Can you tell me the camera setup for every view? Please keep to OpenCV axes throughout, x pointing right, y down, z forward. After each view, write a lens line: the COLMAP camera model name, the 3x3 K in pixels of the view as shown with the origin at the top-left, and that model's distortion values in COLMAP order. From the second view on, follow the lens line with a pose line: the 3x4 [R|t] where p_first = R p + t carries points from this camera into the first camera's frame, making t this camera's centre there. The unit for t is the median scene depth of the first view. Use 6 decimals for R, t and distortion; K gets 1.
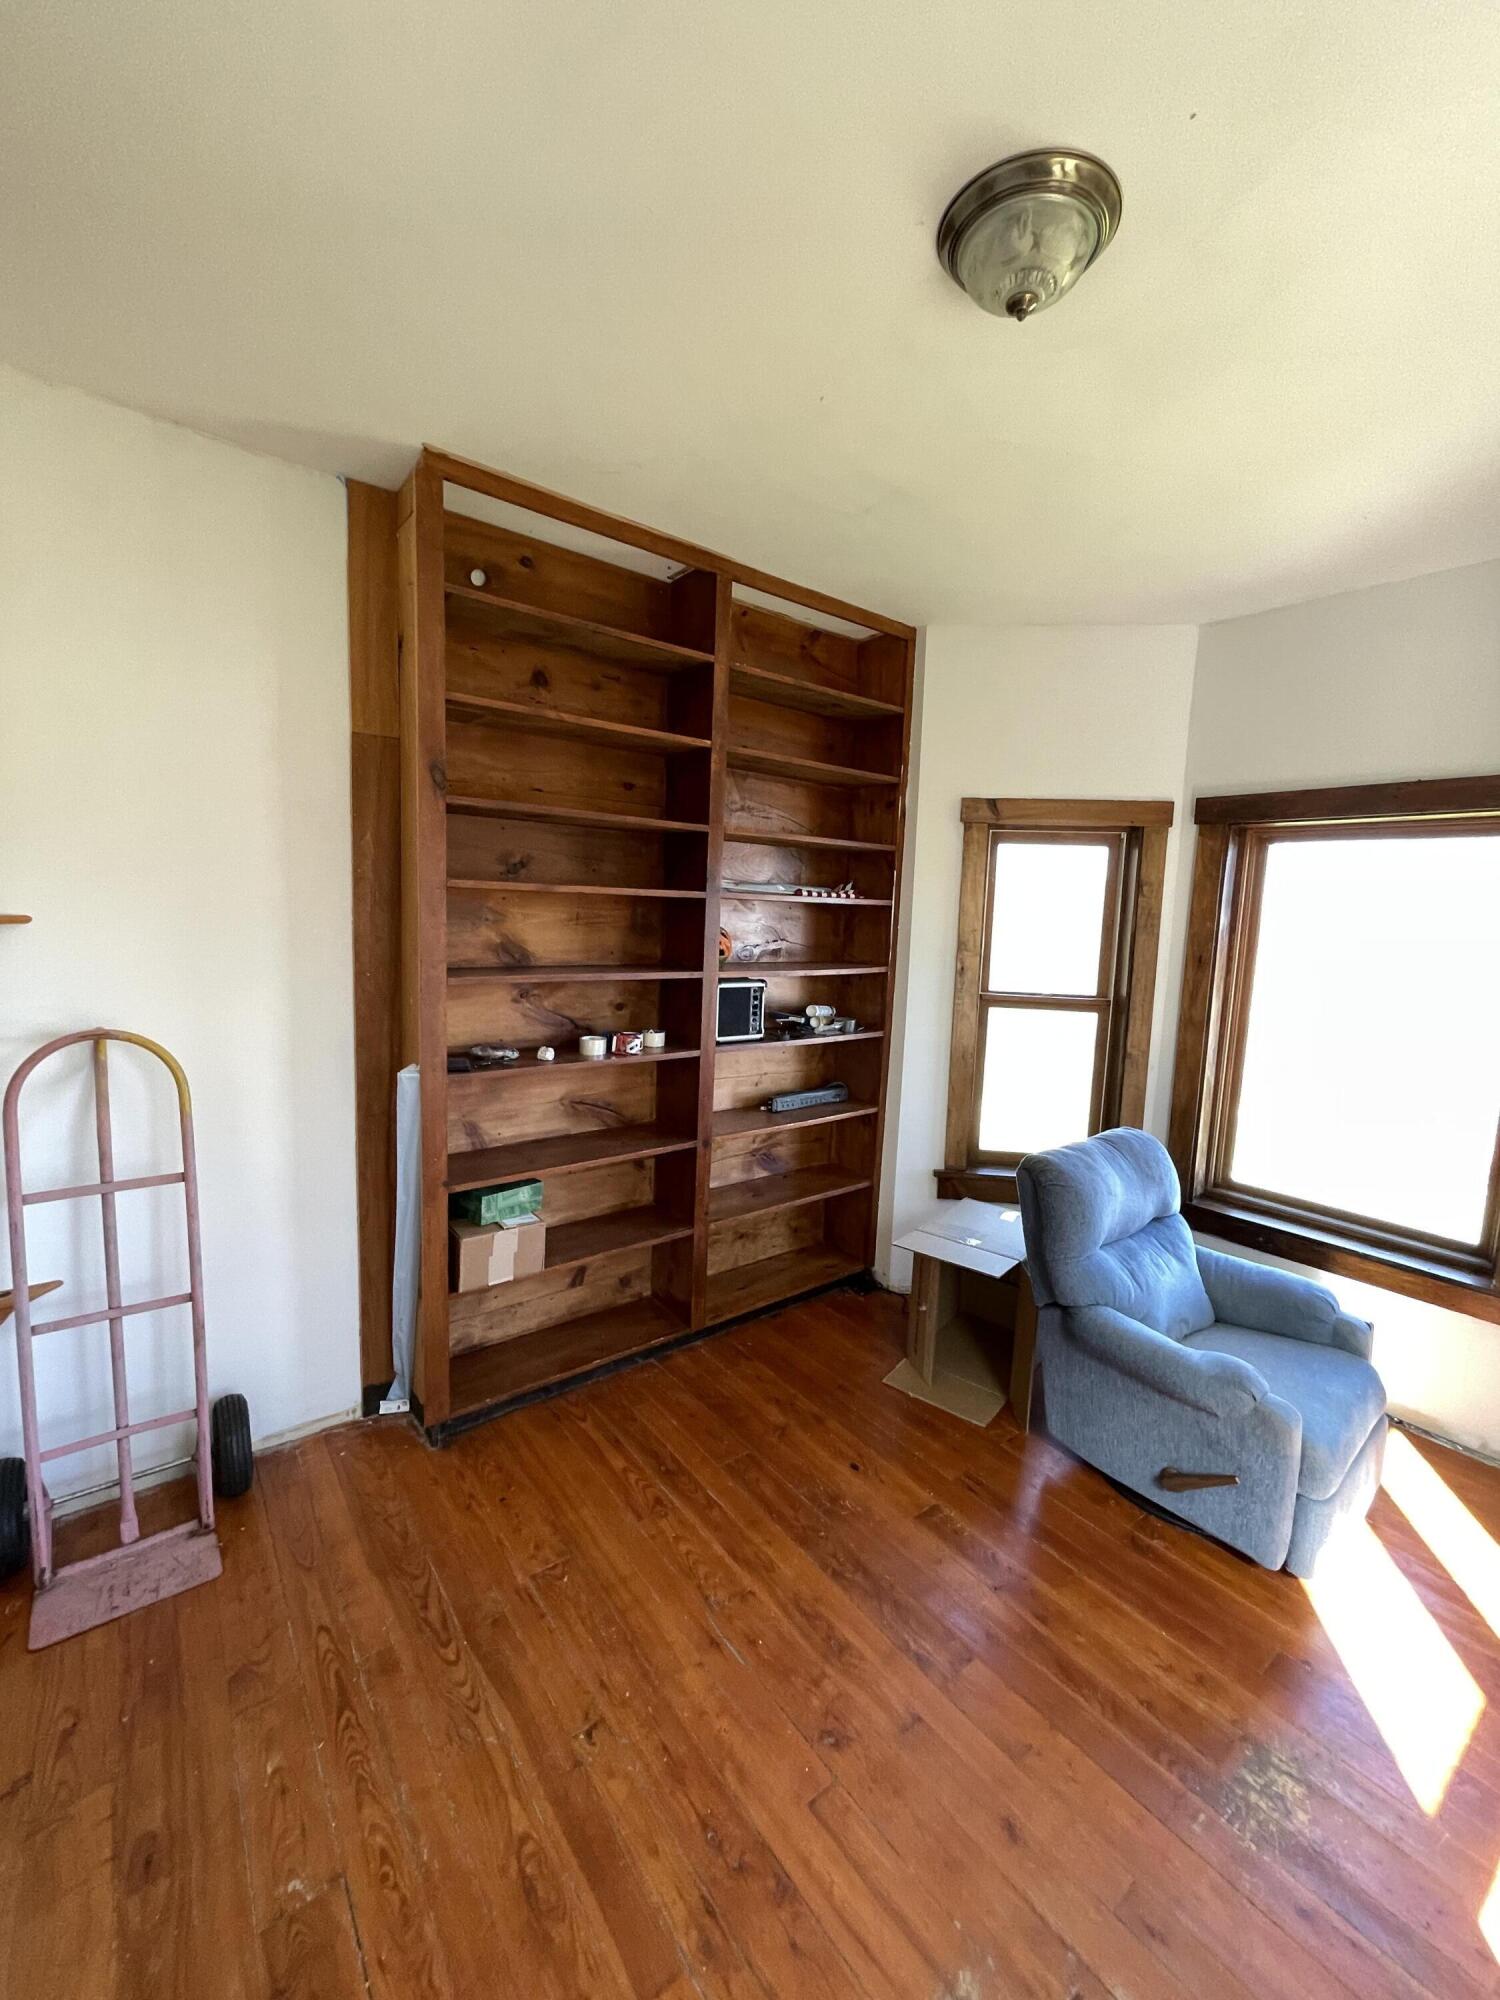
lens RADIAL K [[810.1, 0, 752.6], [0, 810.1, 996.4], [0, 0, 1]] dist [-0.001556, -0.000114]
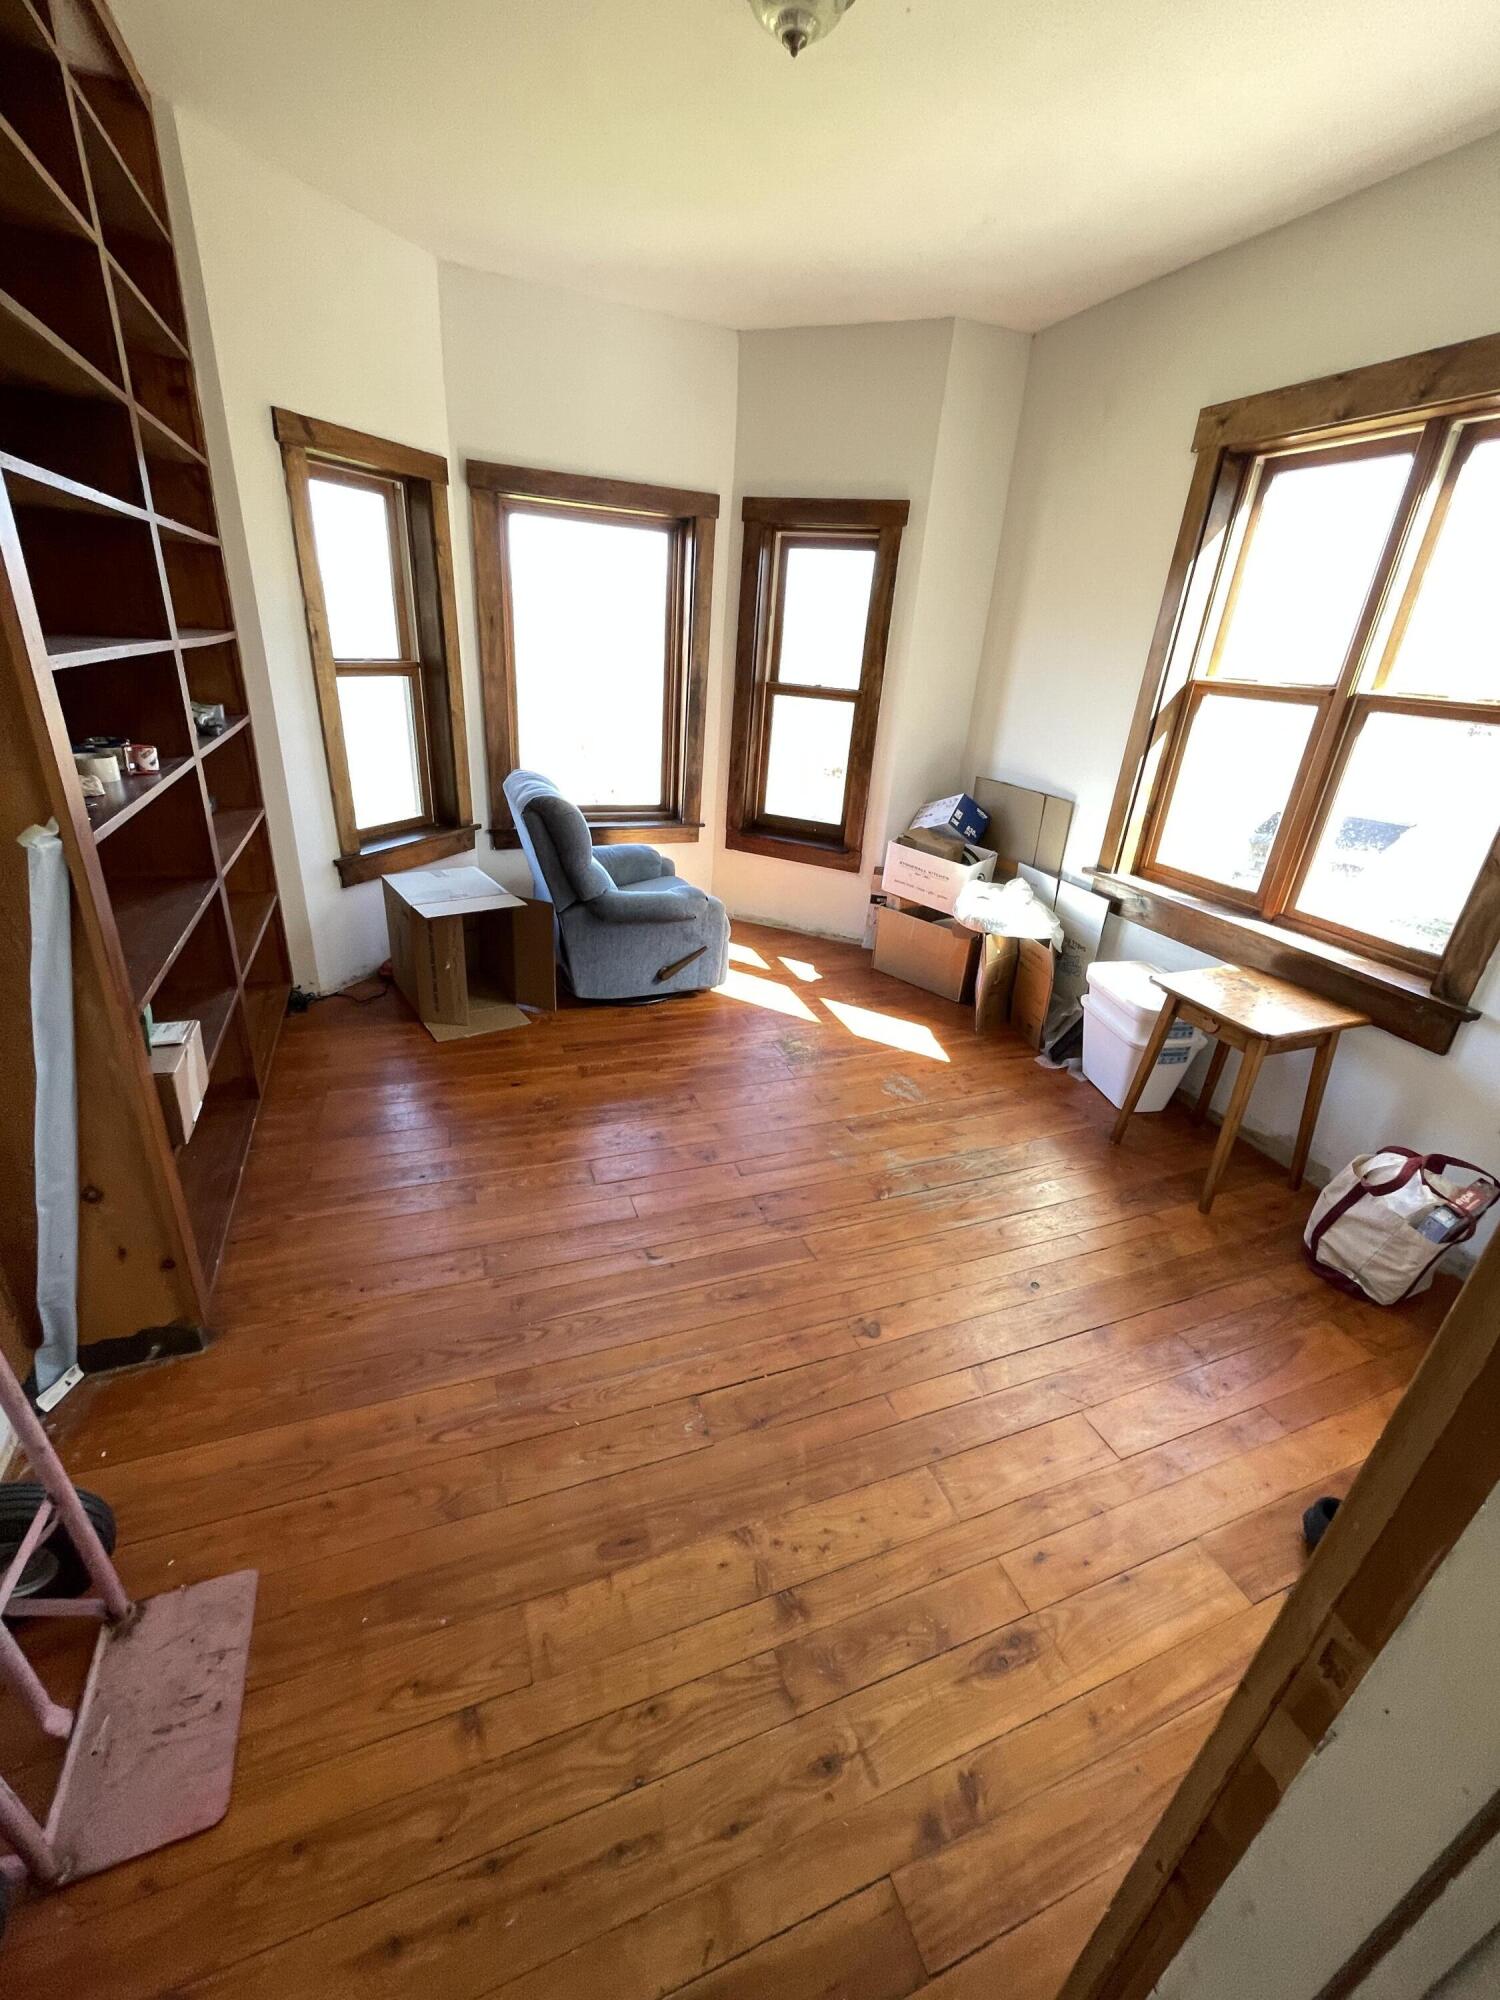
lens RADIAL K [[810.1, 0, 748.5], [0, 810.1, 1003.8], [0, 0, 1]] dist [-0.001556, -0.000114]
pose [[0.282318, -0.412782, 0.865972, -0.857864], [0.047925, 0.907634, 0.417017, -0.016538], [-0.958123, -0.076230, 0.276024, 0.382223]]
